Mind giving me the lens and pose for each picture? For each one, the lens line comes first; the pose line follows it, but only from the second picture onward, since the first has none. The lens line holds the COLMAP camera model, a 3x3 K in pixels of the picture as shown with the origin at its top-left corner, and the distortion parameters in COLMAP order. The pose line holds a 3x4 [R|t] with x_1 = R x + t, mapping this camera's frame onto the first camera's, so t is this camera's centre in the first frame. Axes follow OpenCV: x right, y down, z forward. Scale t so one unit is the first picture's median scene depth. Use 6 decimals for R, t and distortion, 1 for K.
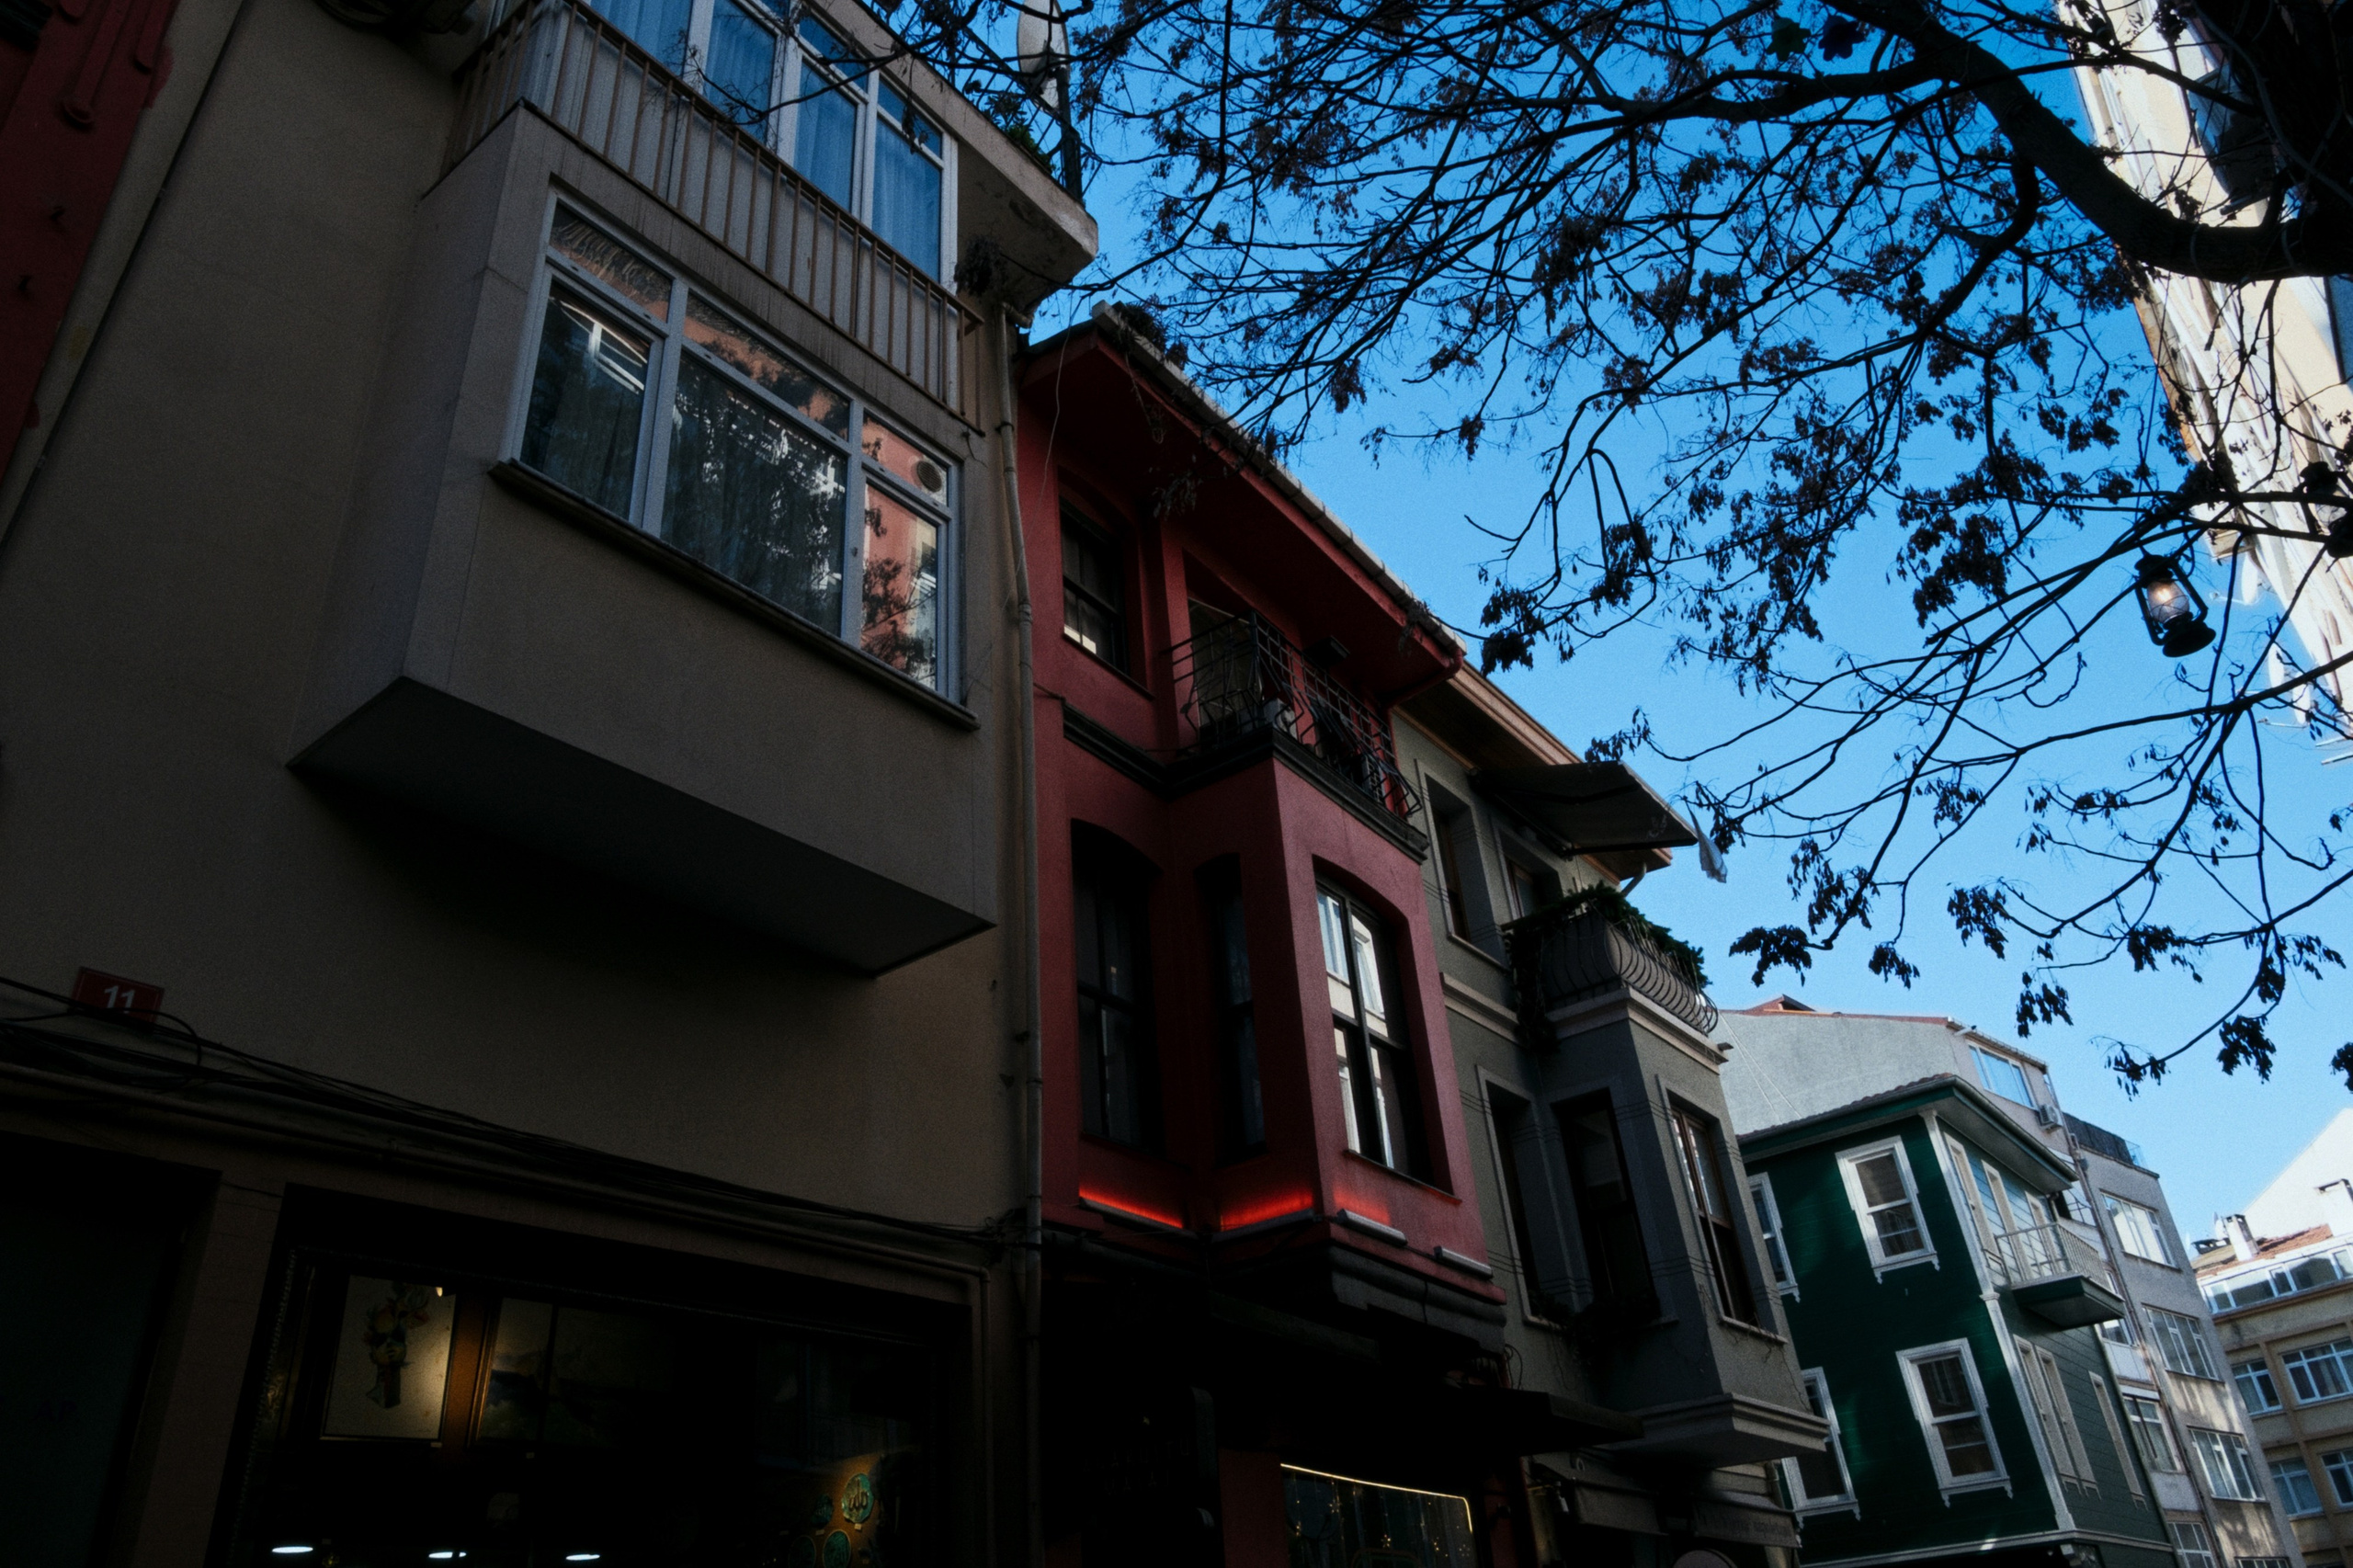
lens RADIAL K [[1607.6, 0, 1171.6], [0, 1607.6, 779.5], [0, 0, 1]] dist [0.018650, -0.008070]
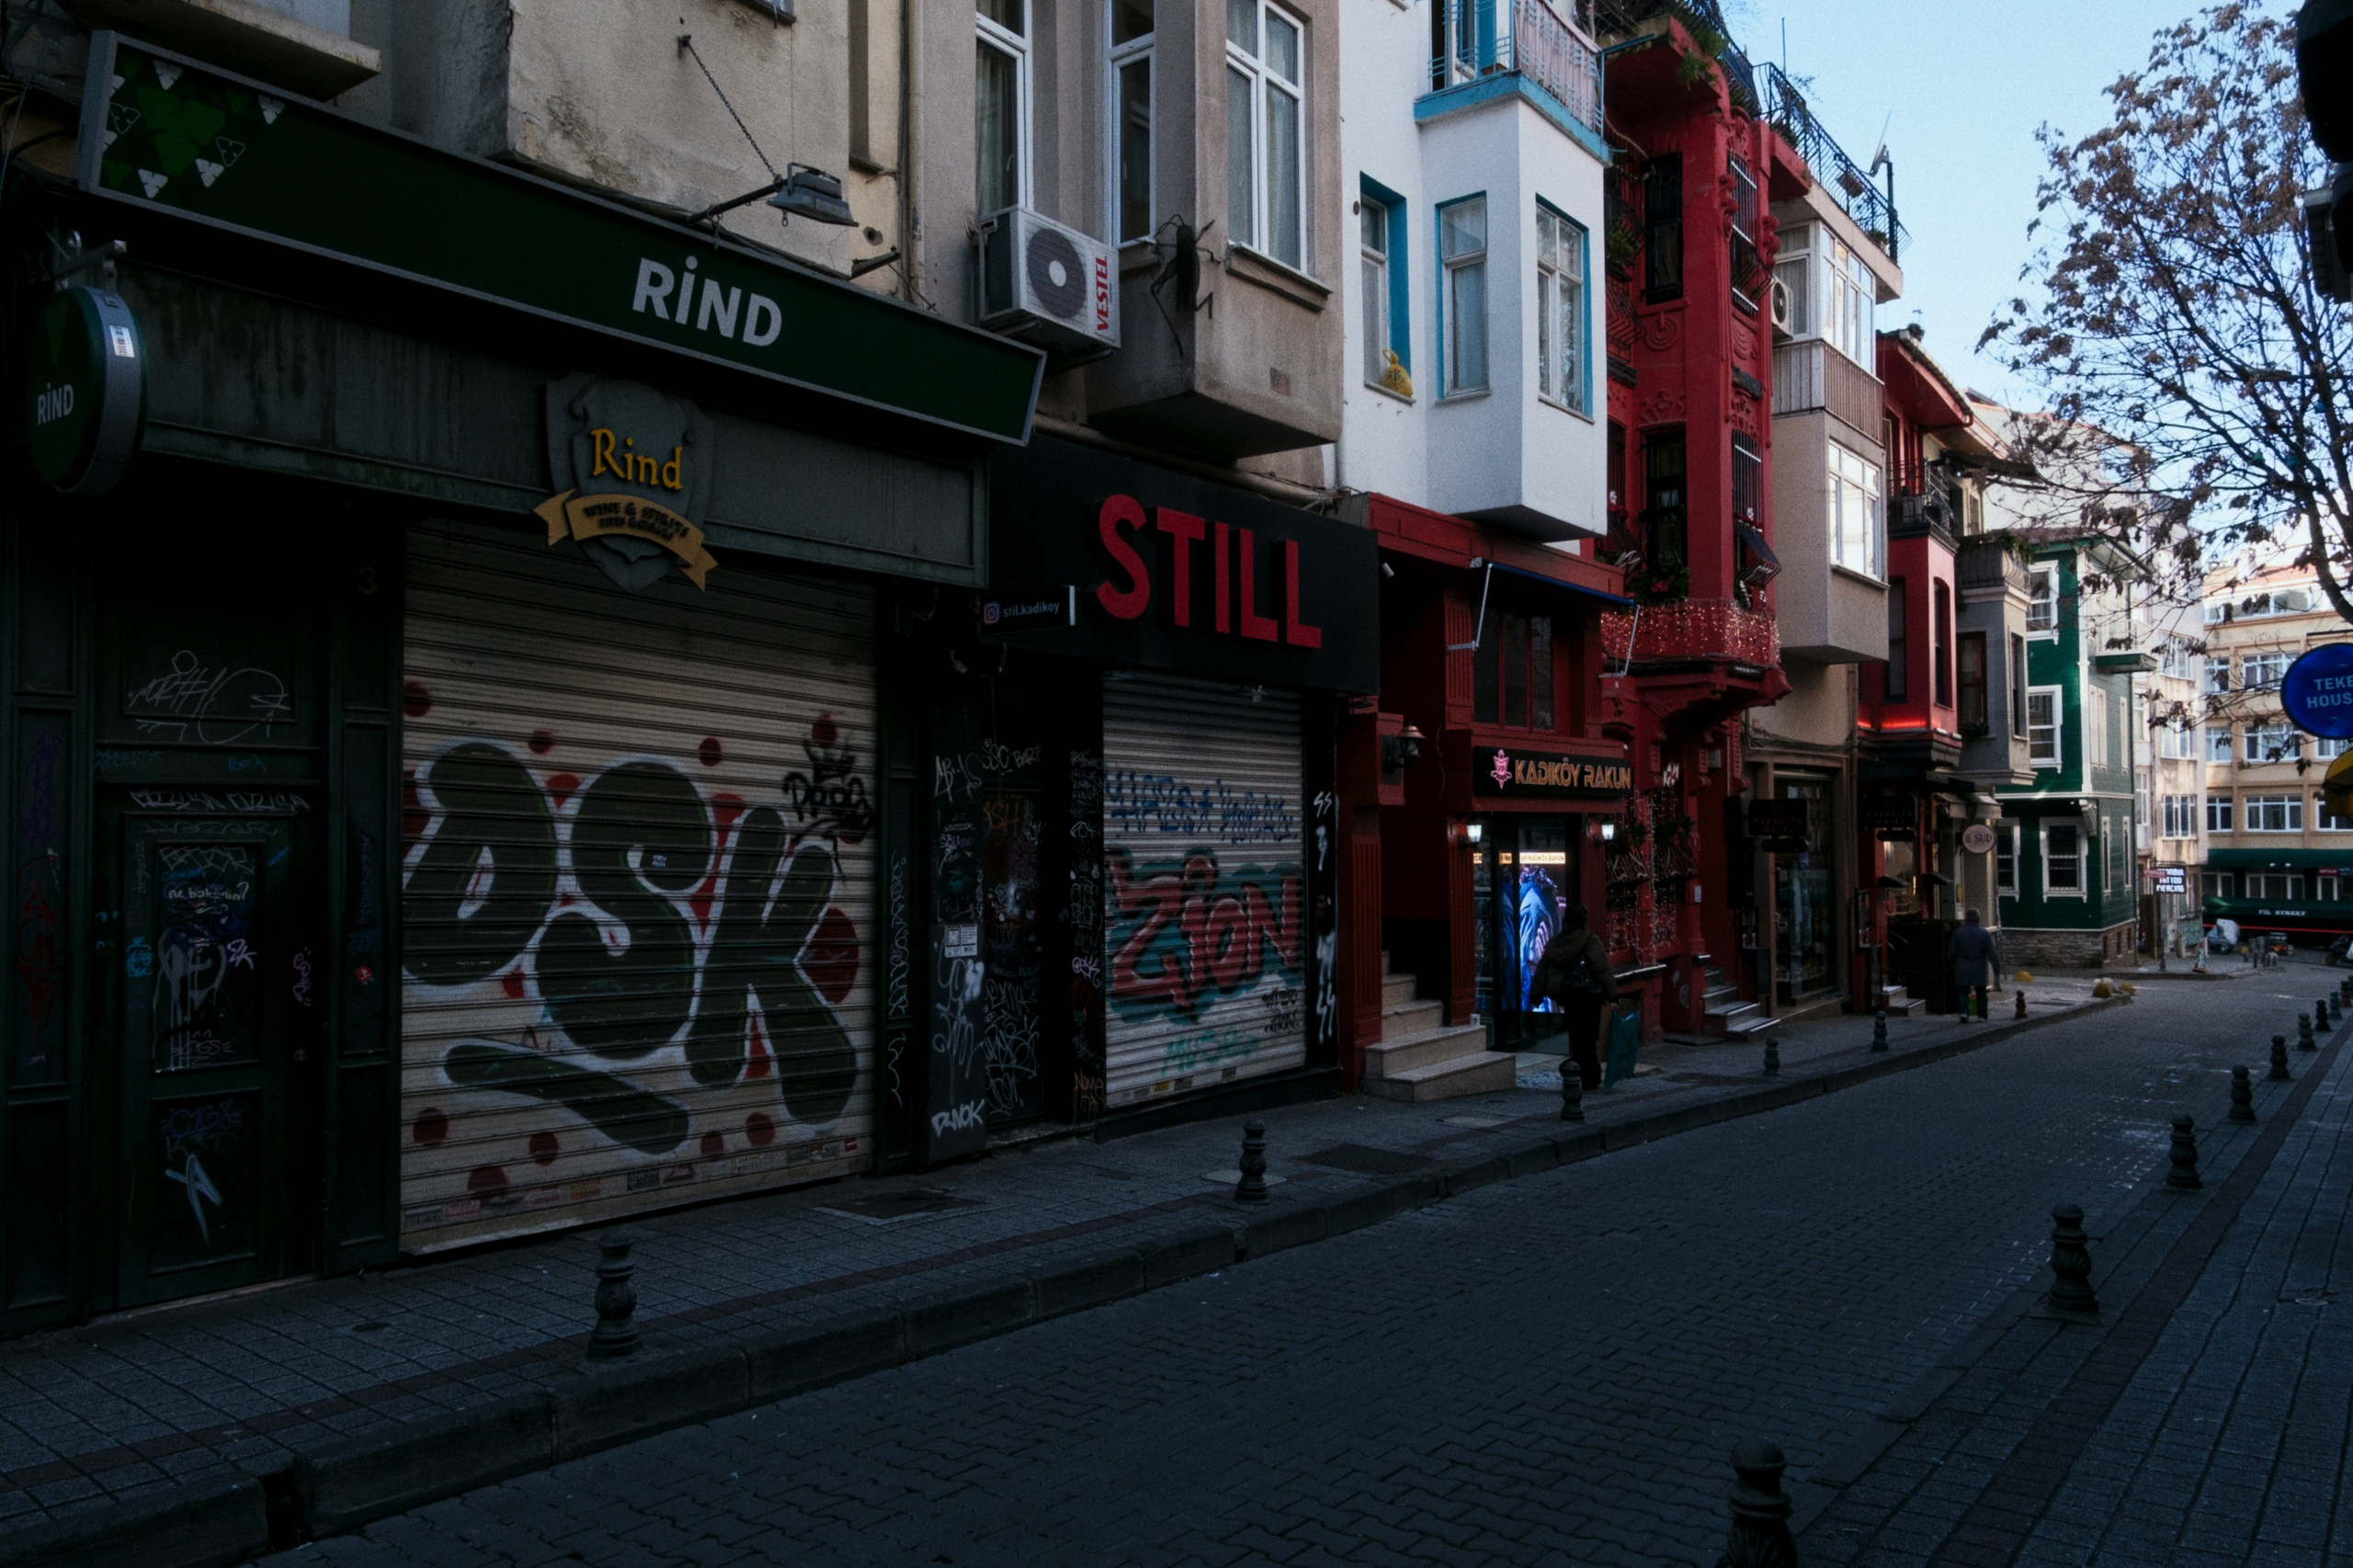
lens RADIAL K [[1607.6, 0, 1173.8], [0, 1607.6, 792.8], [0, 0, 1]] dist [0.018650, -0.008070]
pose [[0.997941, 0.064035, 0.003744, -0.798400], [-0.057667, 0.870080, 0.489525, -0.609453], [0.028089, -0.488733, 0.871981, -1.004220]]
